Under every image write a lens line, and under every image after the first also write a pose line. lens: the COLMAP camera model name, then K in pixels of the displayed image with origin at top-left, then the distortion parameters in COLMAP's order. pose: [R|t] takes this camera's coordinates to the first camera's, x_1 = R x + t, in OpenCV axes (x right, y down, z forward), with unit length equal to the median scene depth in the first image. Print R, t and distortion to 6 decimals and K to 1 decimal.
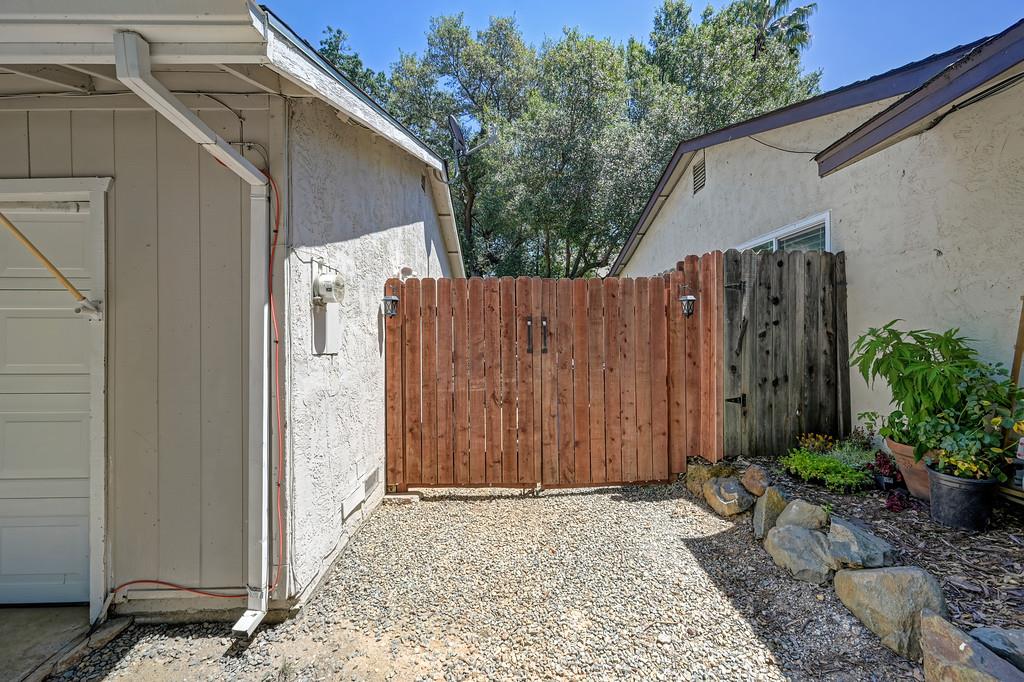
lens RADIAL K [[407.7, 0, 518.8], [0, 407.7, 340.5], [0, 0, 1]] dist [-0.000273, -0.000236]
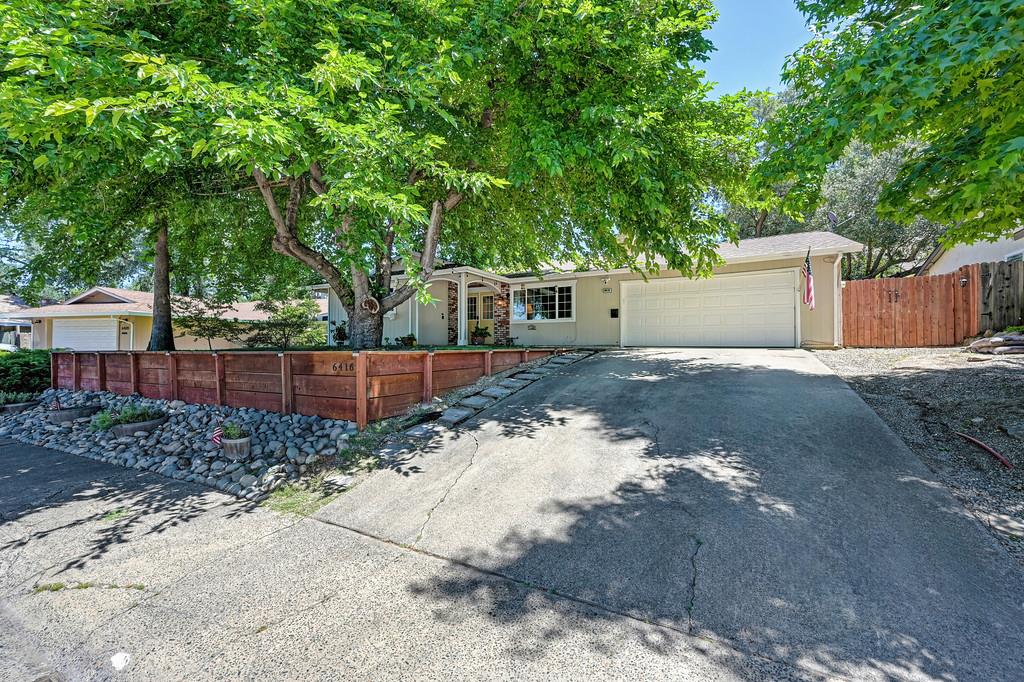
lens RADIAL K [[407.7, 0, 513.1], [0, 407.7, 345.4], [0, 0, 1]] dist [-0.000273, -0.000236]
pose [[0.854506, 0.001130, -0.519440, -0.807679], [-0.001331, 0.999999, -0.000014, 0.360278], [0.519440, 0.000704, 0.854507, -3.110547]]
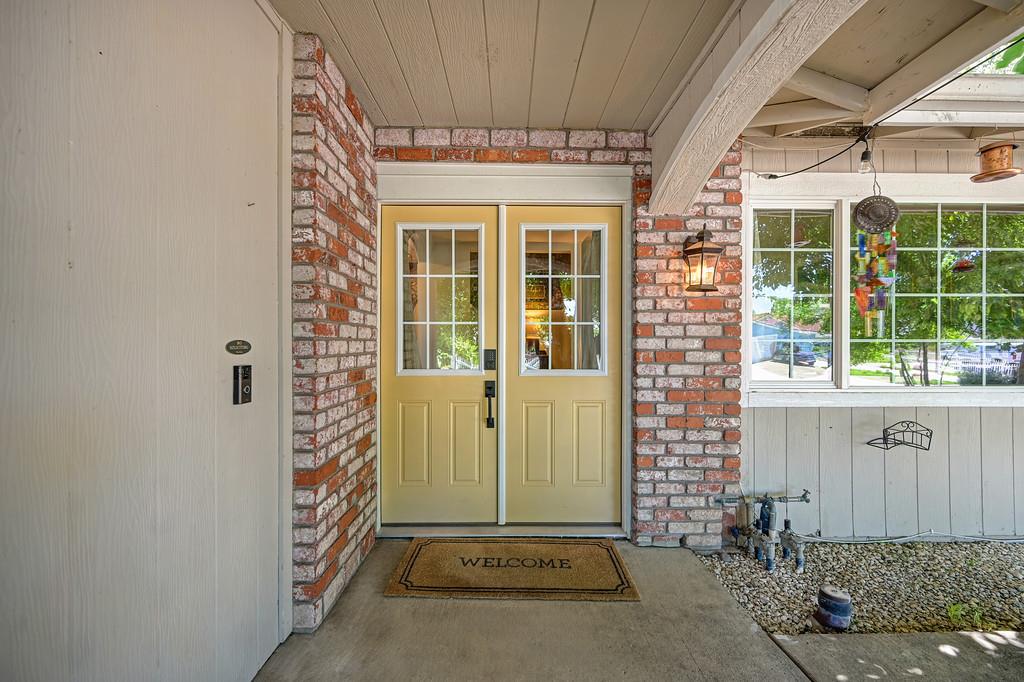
lens RADIAL K [[407.7, 0, 515.9], [0, 407.7, 344.2], [0, 0, 1]] dist [-0.000273, -0.000236]
pose [[0.999748, 0.005348, -0.021822, -3.391481], [-0.005135, 0.999939, 0.009795, 0.025606], [0.021873, -0.009681, 0.999714, -0.218997]]
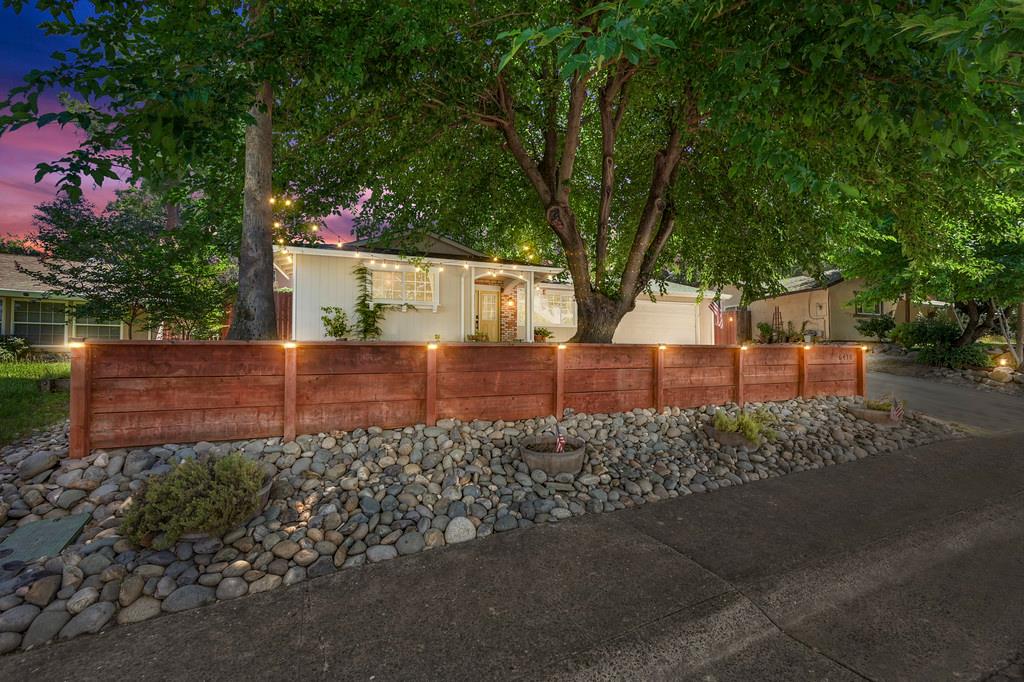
lens RADIAL K [[407.7, 0, 516.8], [0, 407.7, 345.3], [0, 0, 1]] dist [-0.000273, -0.000236]
pose [[0.946018, 0.011559, 0.323907, -4.414758], [-0.005141, 0.999773, -0.020663, 0.433796], [-0.324072, 0.017882, 0.945863, -3.563856]]
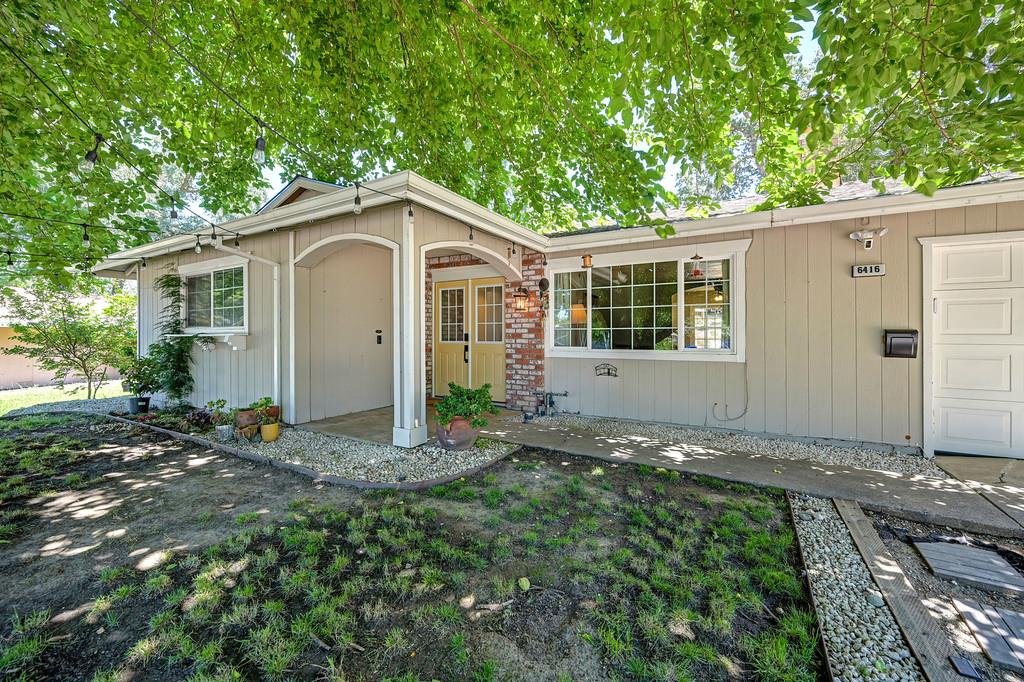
lens RADIAL K [[407.7, 0, 515.3], [0, 407.7, 336.3], [0, 0, 1]] dist [-0.000273, -0.000236]
pose [[0.851158, 0.003903, -0.524894, -2.252487], [-0.000608, 0.999979, 0.006450, 0.042434], [0.524909, -0.005171, 0.851143, -1.013937]]
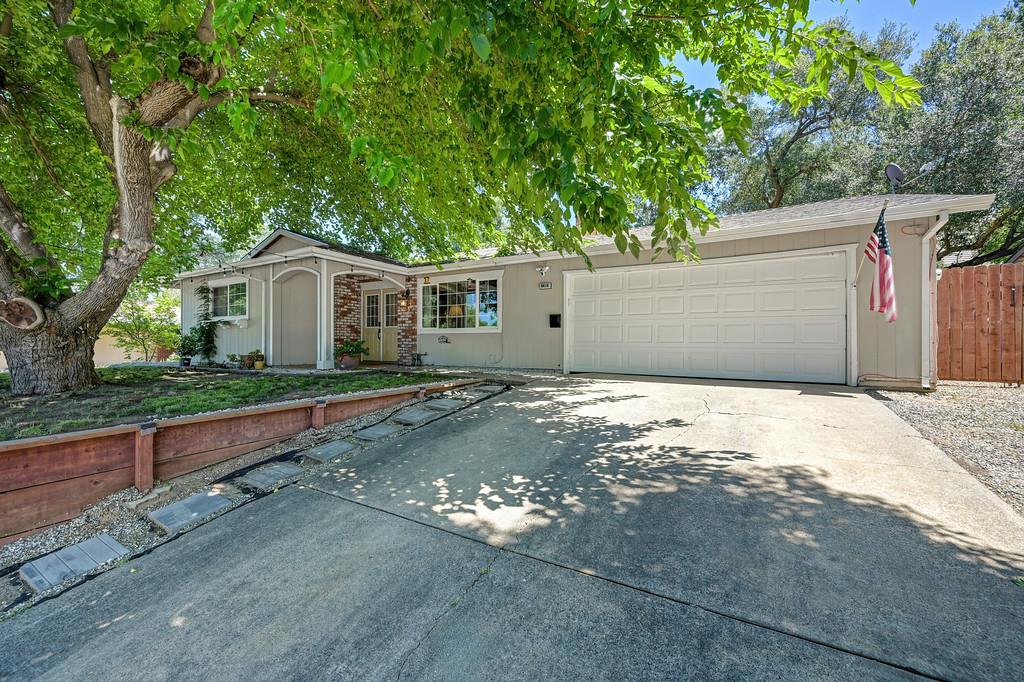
lens RADIAL K [[407.7, 0, 515.5], [0, 407.7, 343.4], [0, 0, 1]] dist [-0.000273, -0.000236]
pose [[0.848444, 0.005418, -0.529257, -0.867823], [-0.003918, 0.999985, 0.003956, 0.193936], [0.529270, -0.001282, 0.848452, -1.644928]]
